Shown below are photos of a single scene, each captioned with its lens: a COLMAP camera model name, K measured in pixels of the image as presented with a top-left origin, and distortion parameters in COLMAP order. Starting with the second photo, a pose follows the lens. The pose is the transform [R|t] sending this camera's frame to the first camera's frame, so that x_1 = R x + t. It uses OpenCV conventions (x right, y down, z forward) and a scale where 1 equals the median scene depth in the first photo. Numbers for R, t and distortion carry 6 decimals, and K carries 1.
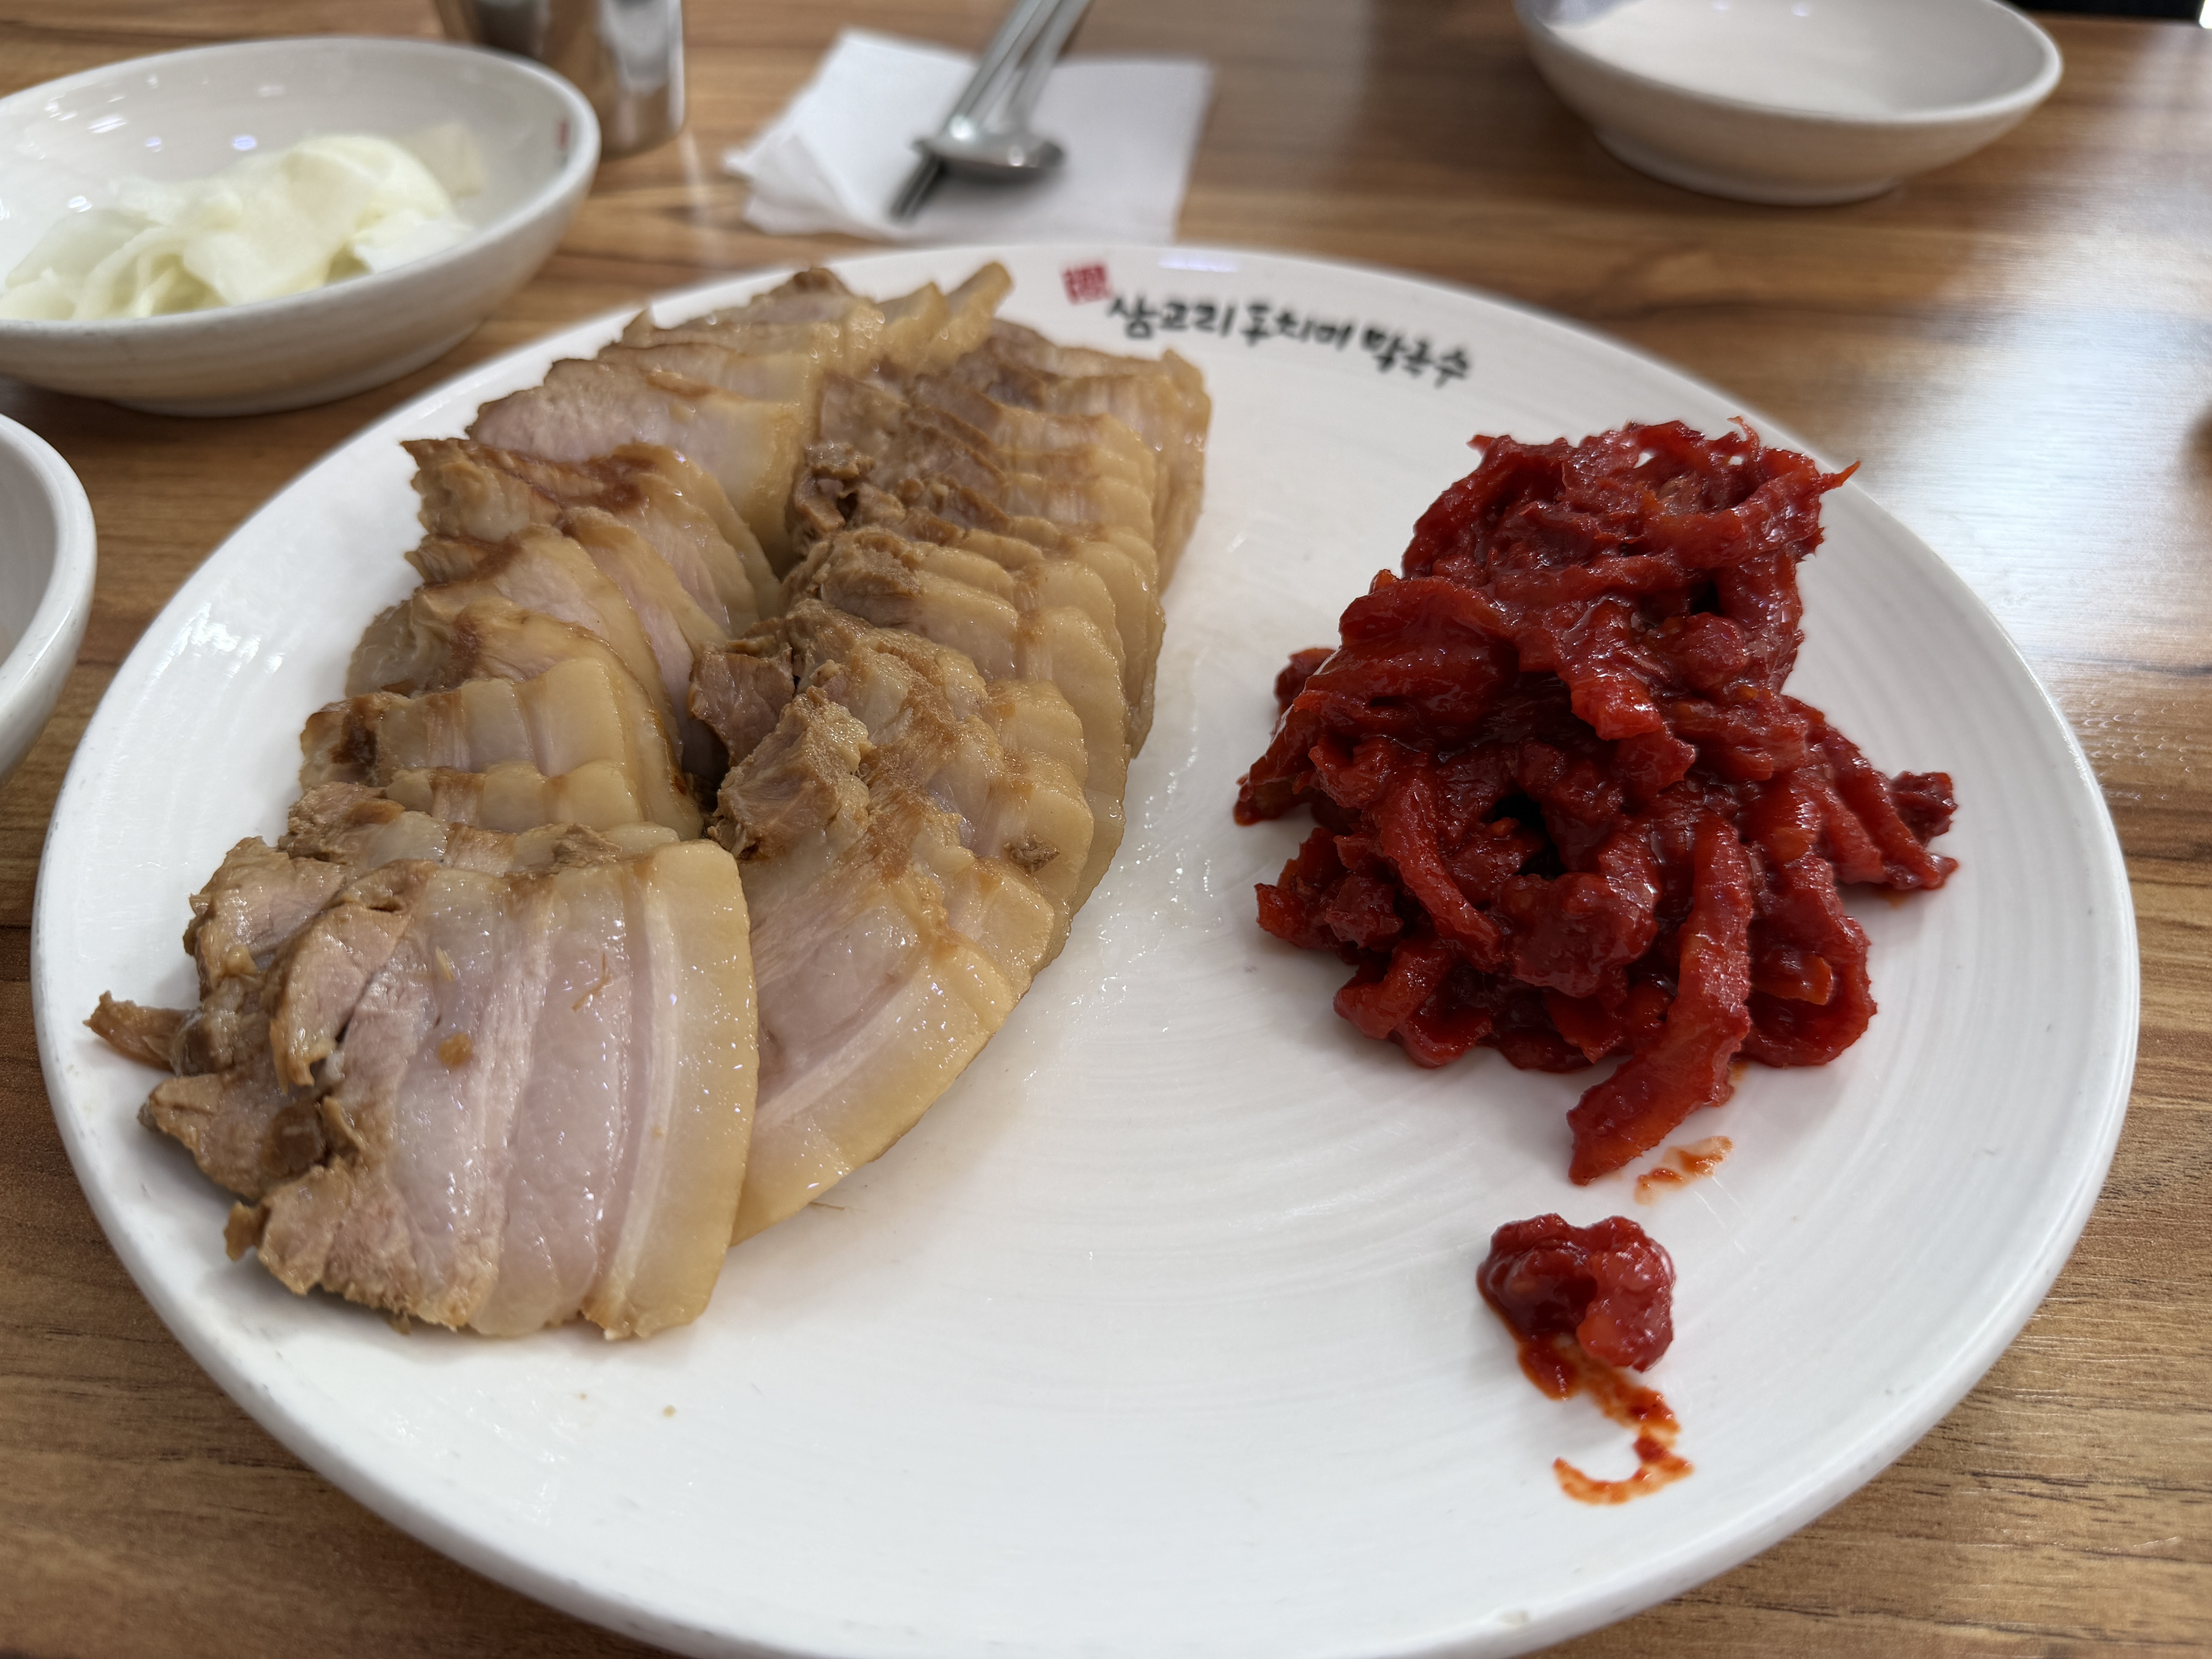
lens RADIAL K [[1545.8, 0, 1106.0], [0, 1545.8, 829.5], [0, 0, 1]] dist [0.030373, -0.047284]
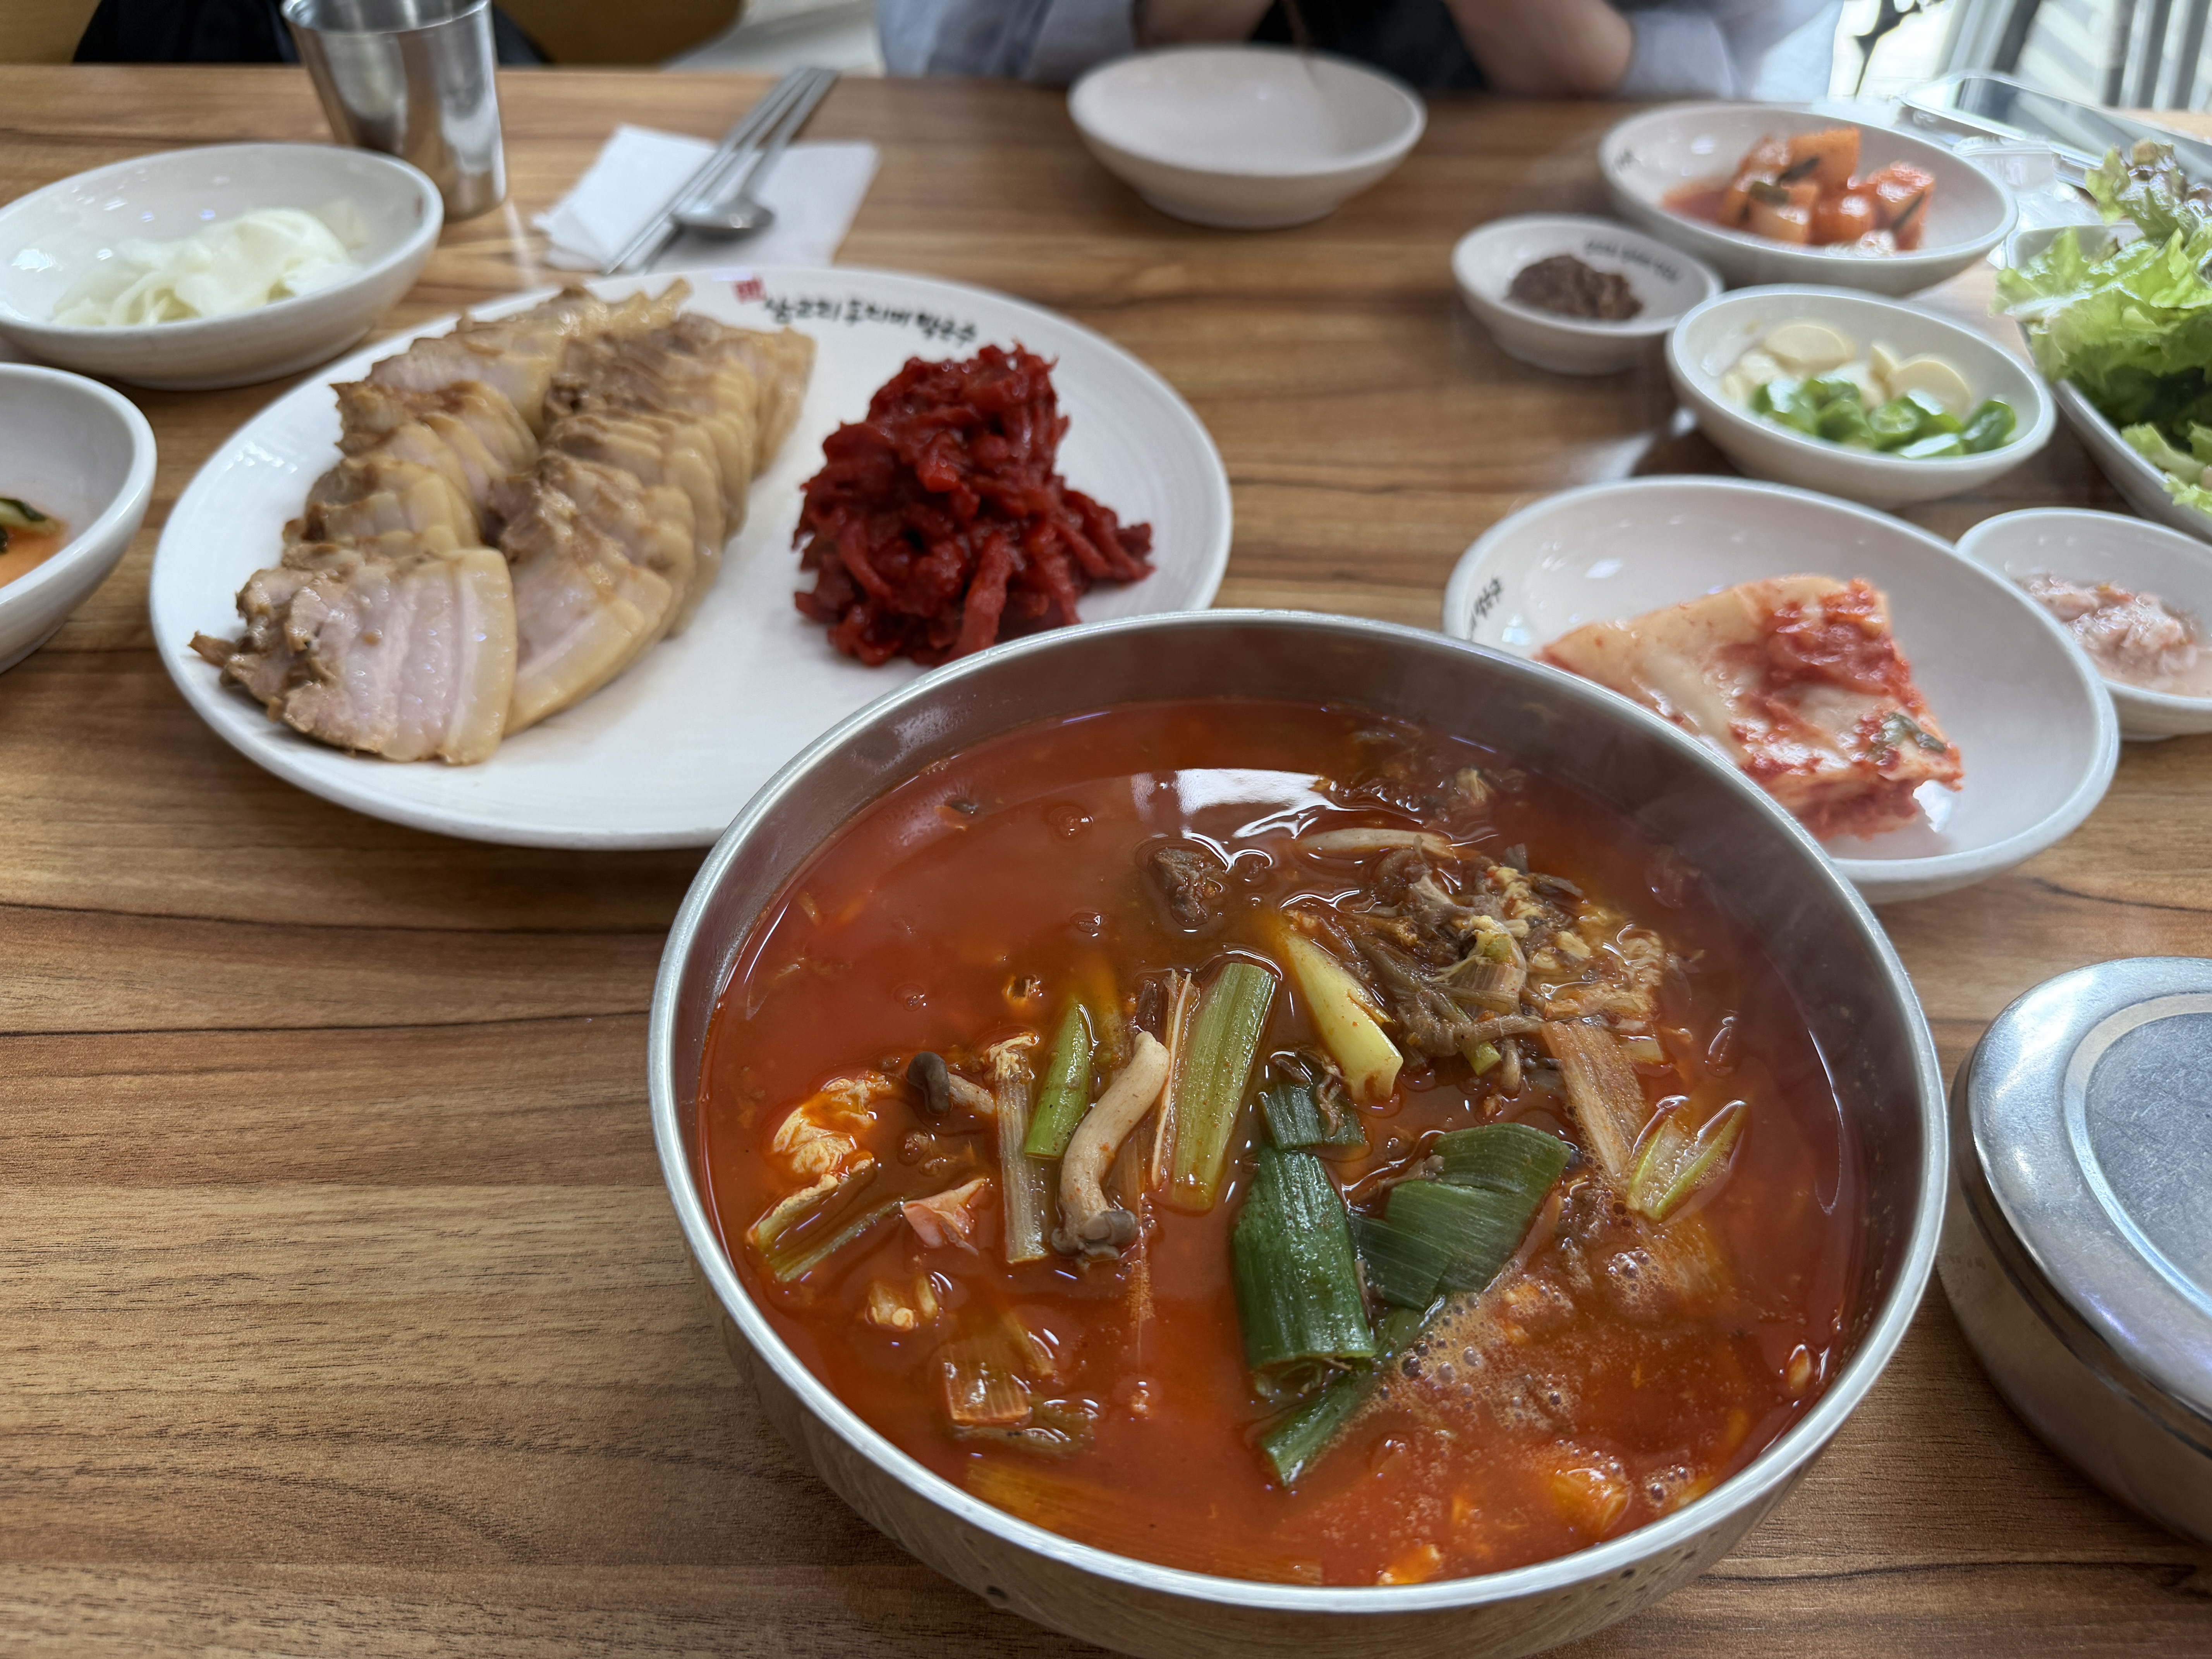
lens RADIAL K [[1560.1, 0, 1106.0], [0, 1560.1, 829.5], [0, 0, 1]] dist [0.003952, -0.000344]
pose [[0.997831, -0.042722, 0.050082, 0.364117], [0.043866, 0.998796, -0.021972, 0.379887], [-0.049083, 0.024121, 0.998503, -0.918989]]
